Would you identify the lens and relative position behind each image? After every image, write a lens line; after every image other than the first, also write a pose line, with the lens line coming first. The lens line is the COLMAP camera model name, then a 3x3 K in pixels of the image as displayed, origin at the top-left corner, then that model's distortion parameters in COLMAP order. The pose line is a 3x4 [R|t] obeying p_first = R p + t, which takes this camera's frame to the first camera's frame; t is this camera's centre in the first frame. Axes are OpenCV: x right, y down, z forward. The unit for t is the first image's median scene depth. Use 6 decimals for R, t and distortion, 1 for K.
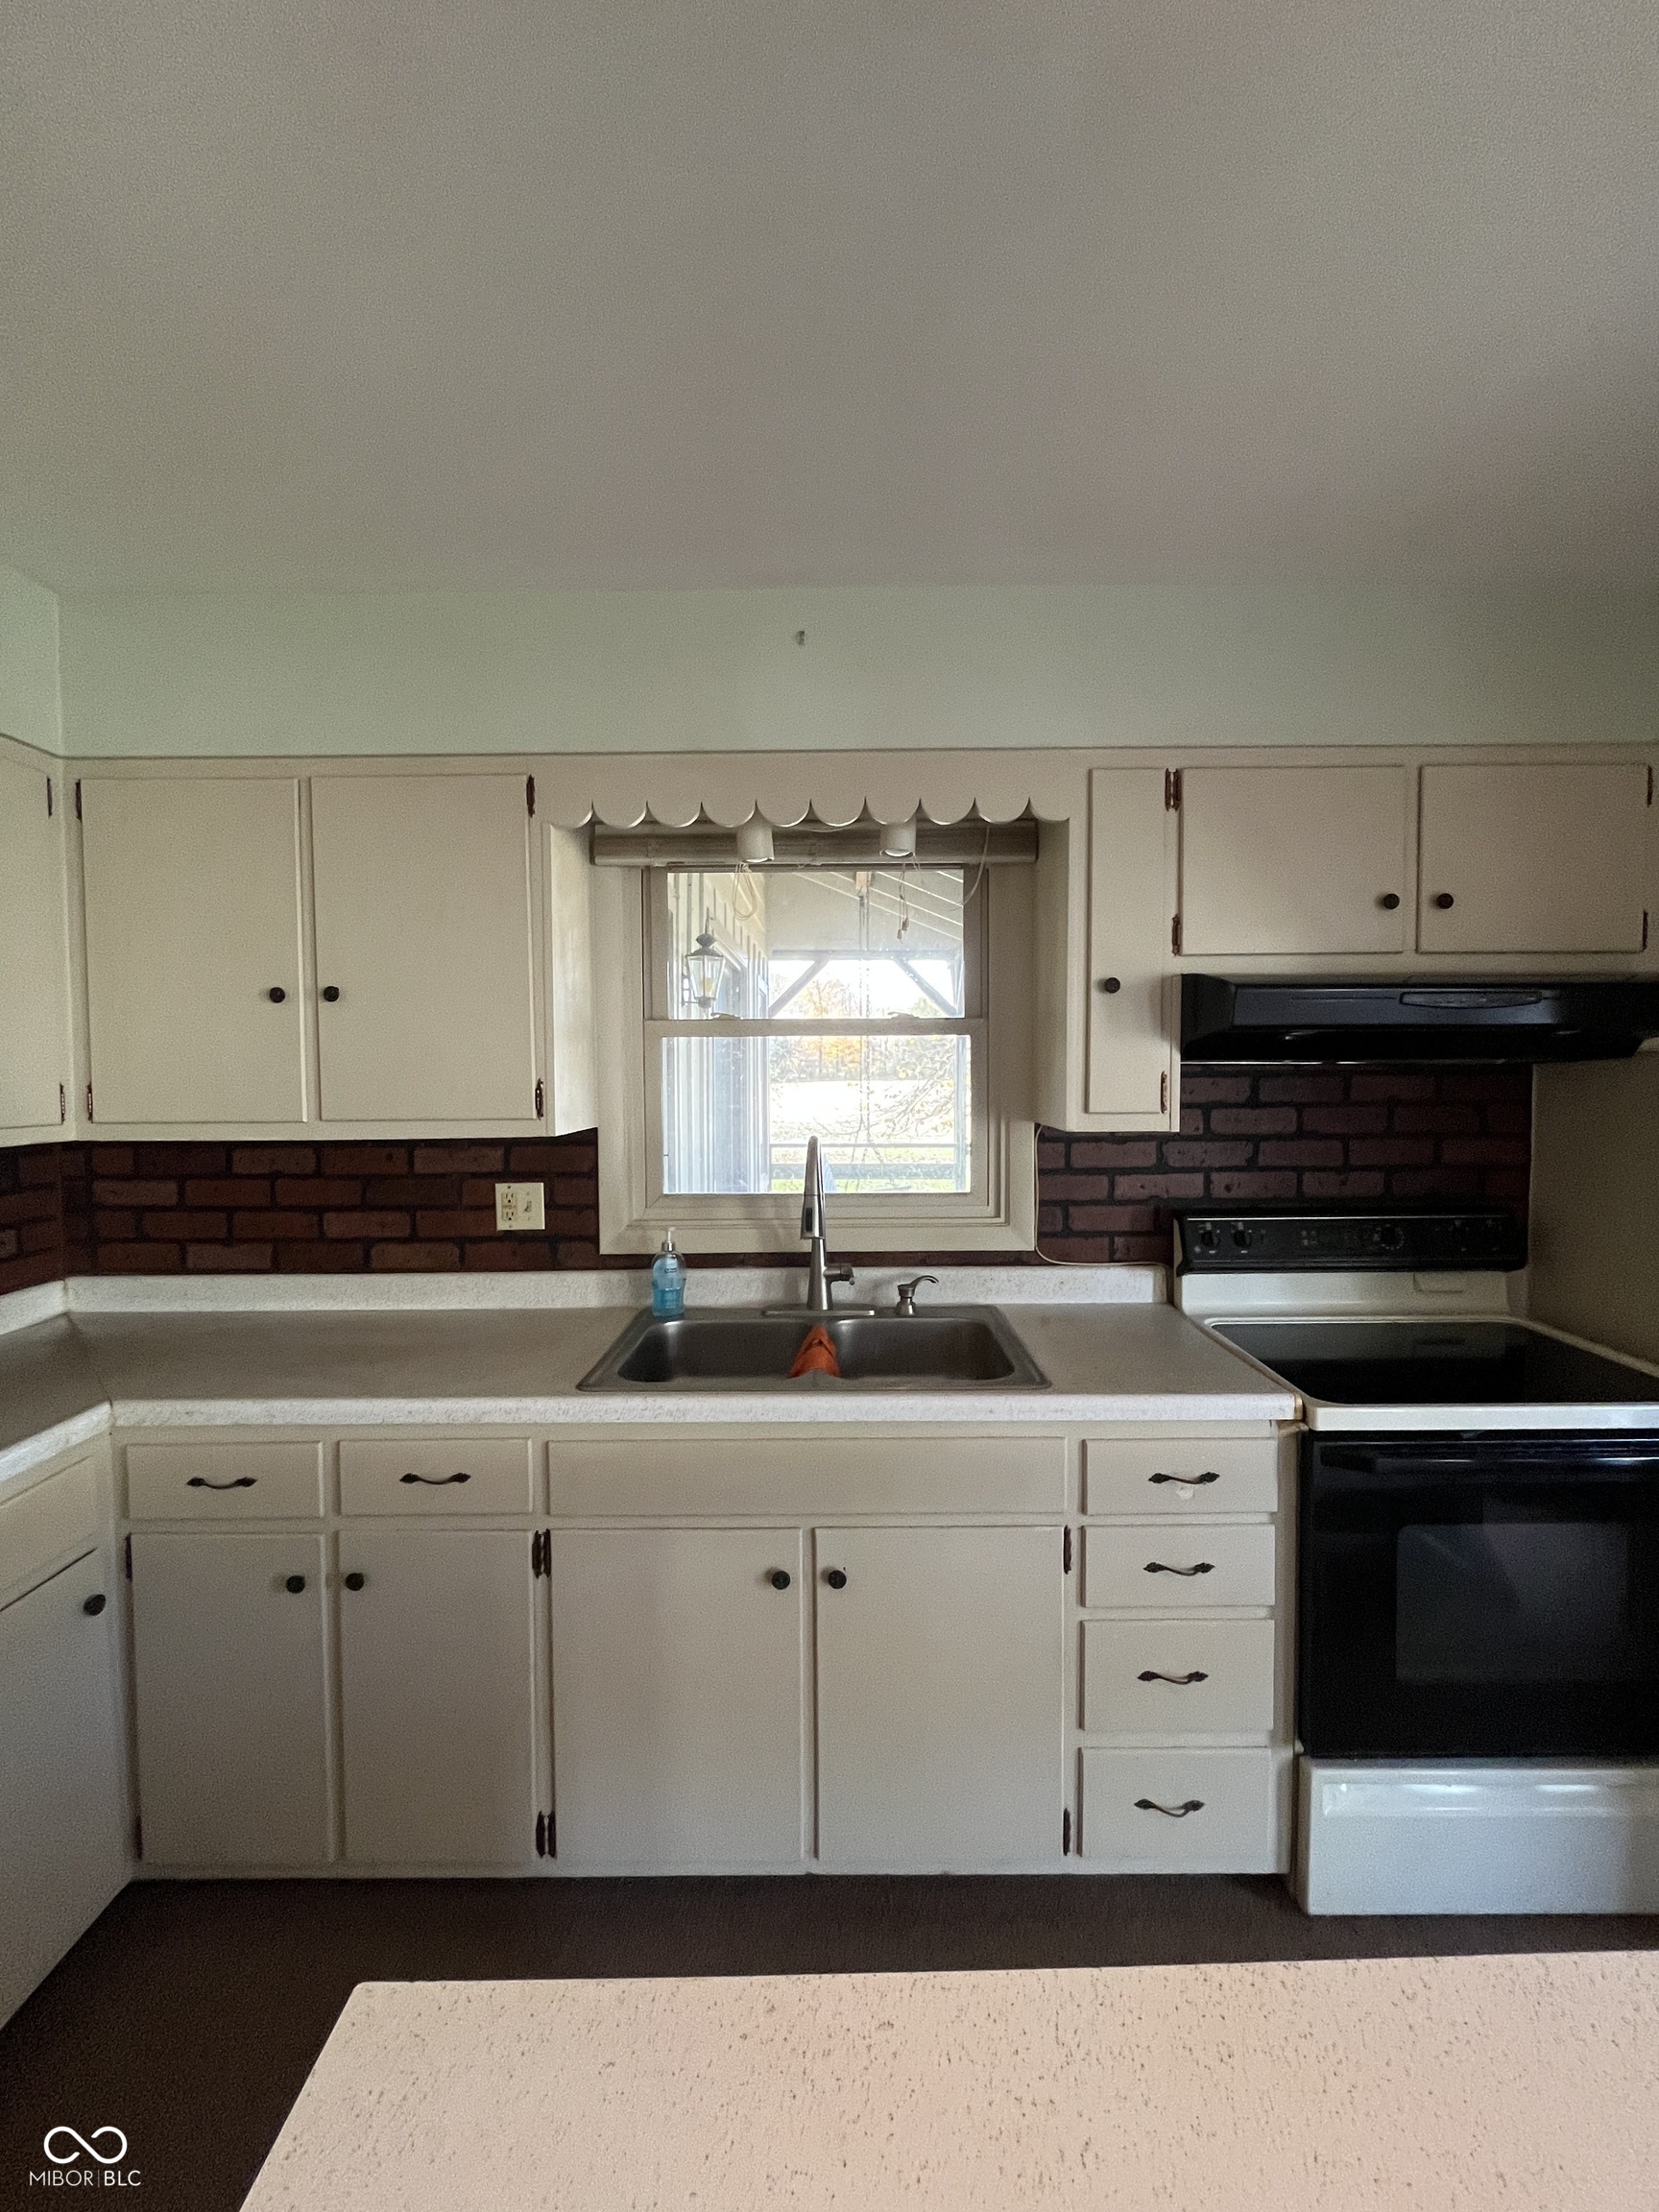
lens RADIAL K [[889.8, 0, 837.5], [0, 889.8, 1109.7], [0, 0, 1]] dist [-0.006488, 0.000269]
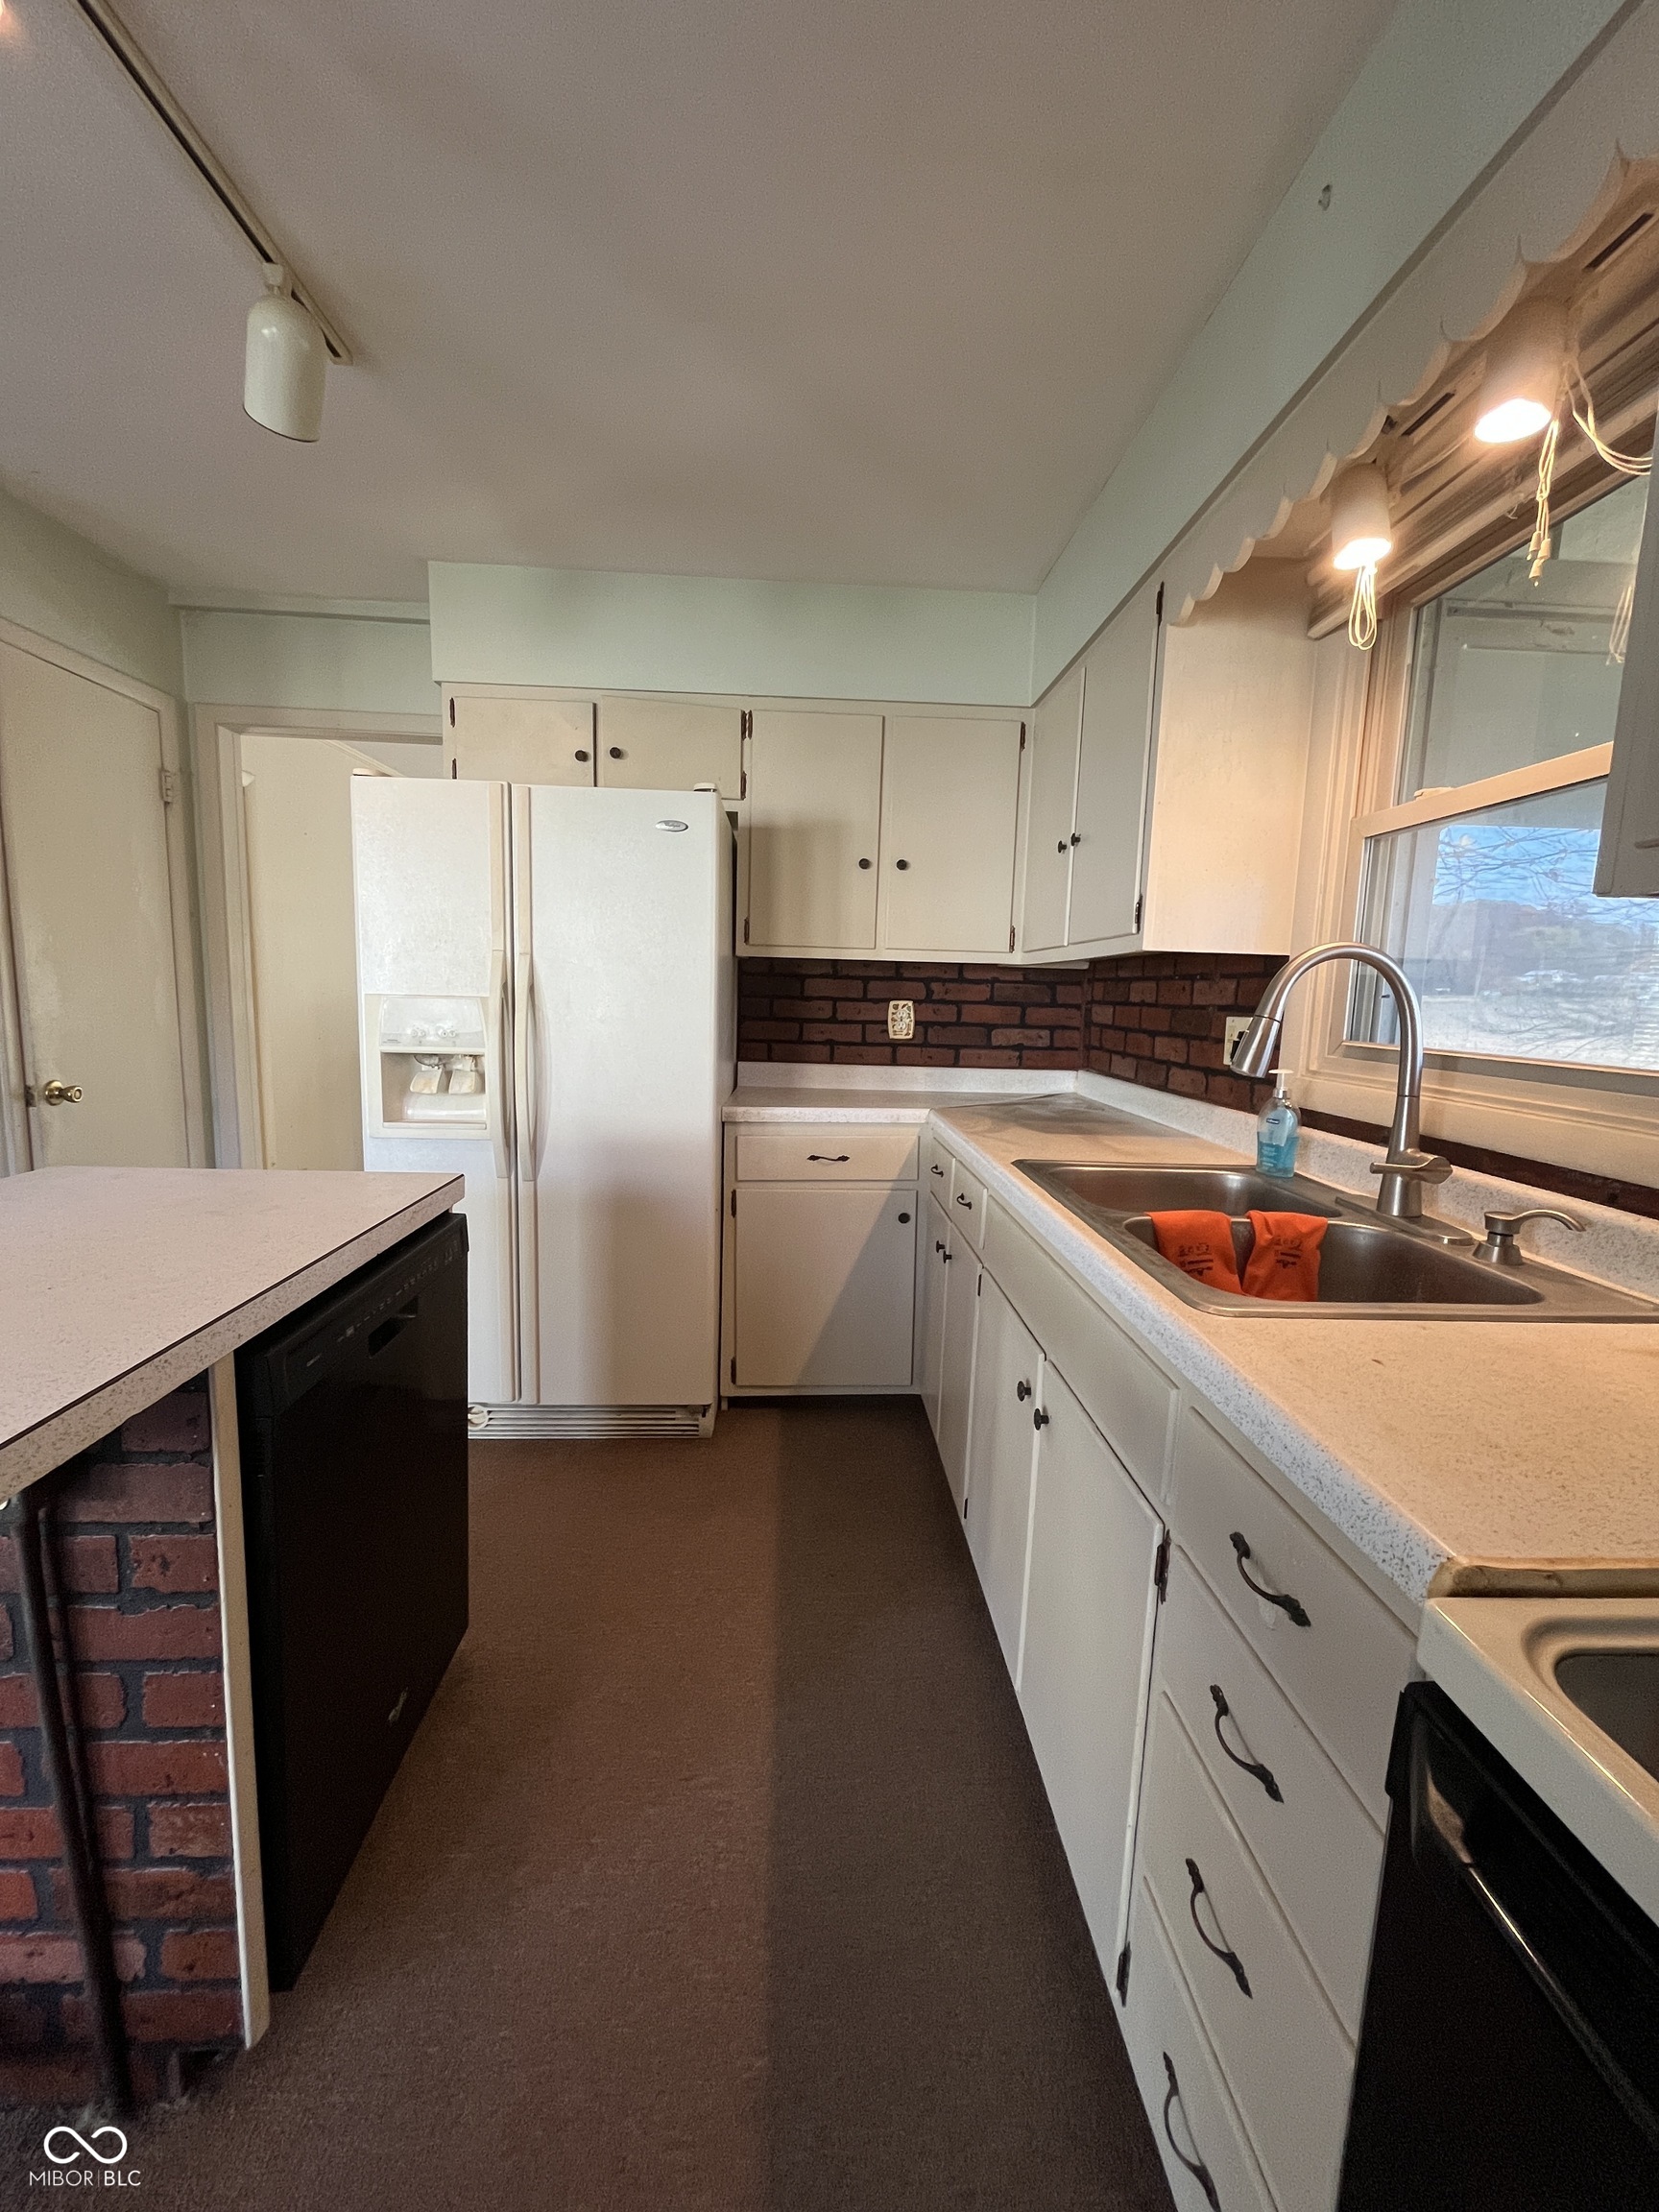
lens RADIAL K [[889.8, 0, 838.8], [0, 889.8, 1113.6], [0, 0, 1]] dist [-0.006488, 0.000269]
pose [[0.050834, 0.144489, -0.988200, 0.586087], [-0.074012, 0.987303, 0.140551, 0.082274], [0.995961, 0.065994, 0.060883, 0.516384]]
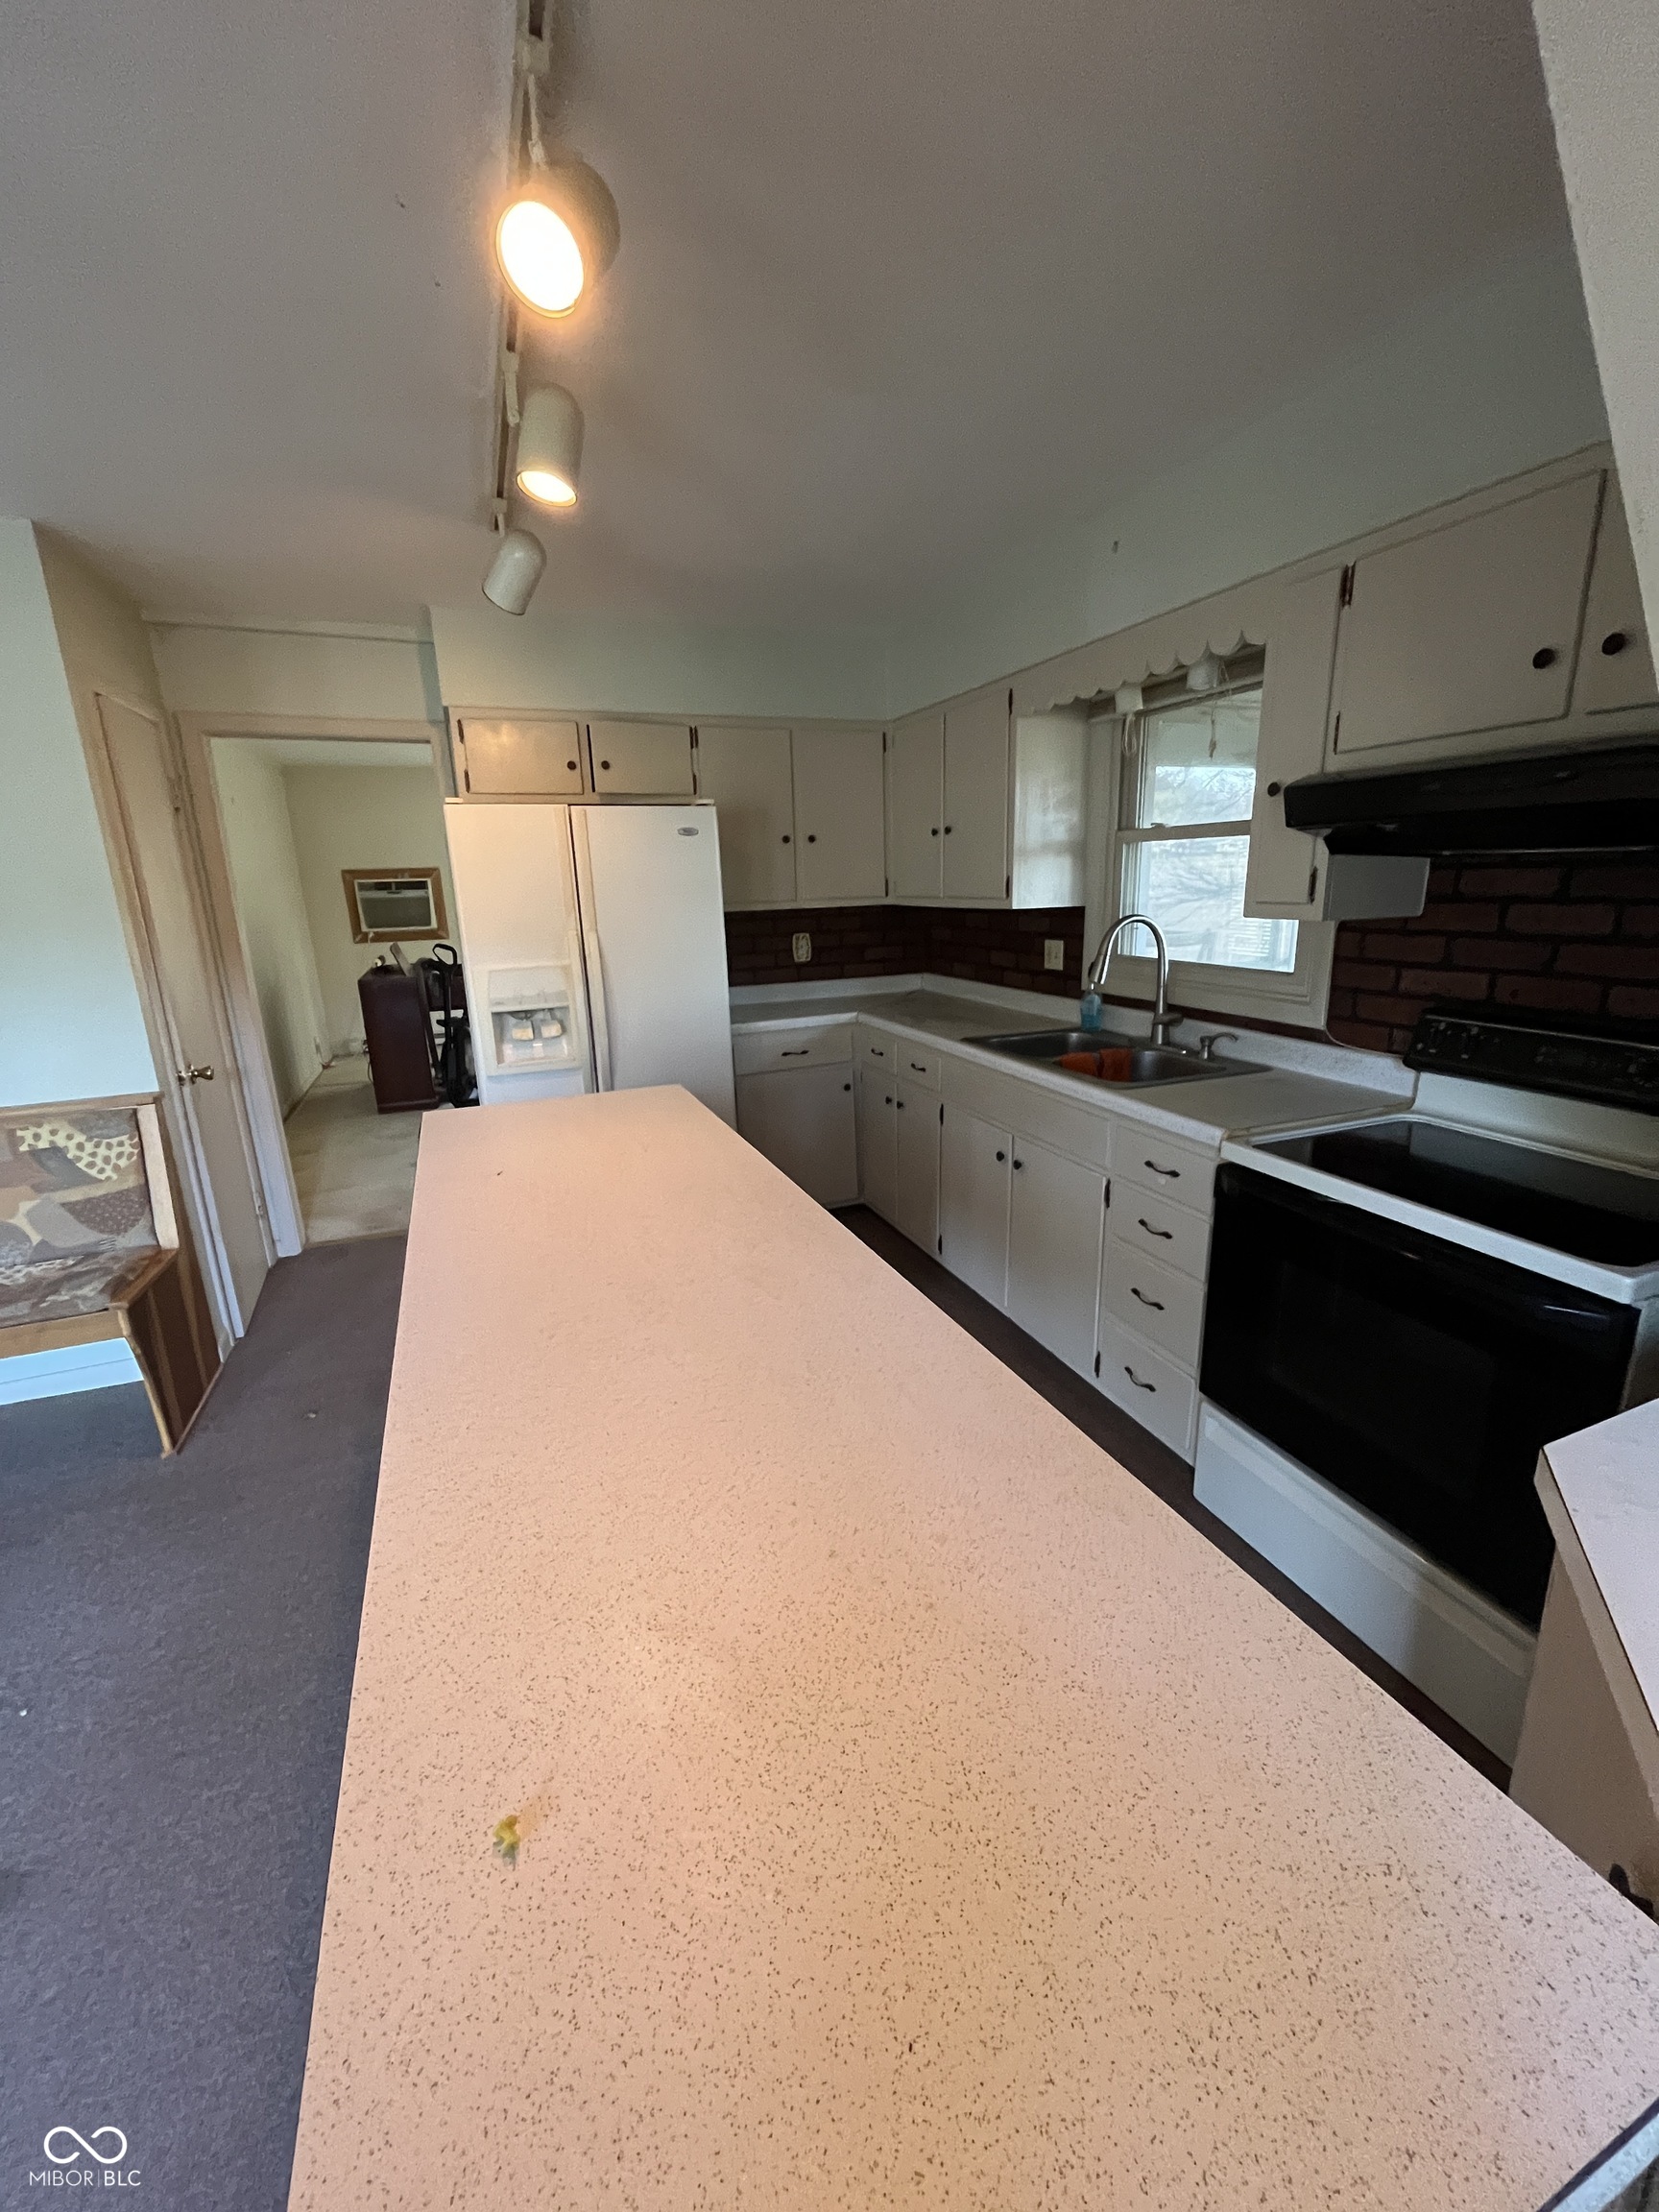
lens RADIAL K [[889.8, 0, 841.1], [0, 889.8, 1115.7], [0, 0, 1]] dist [-0.006488, 0.000269]
pose [[0.377151, 0.237401, -0.895208, 1.028245], [-0.016914, 0.968194, 0.249630, -0.006247], [0.925997, -0.079006, 0.369171, 0.013214]]
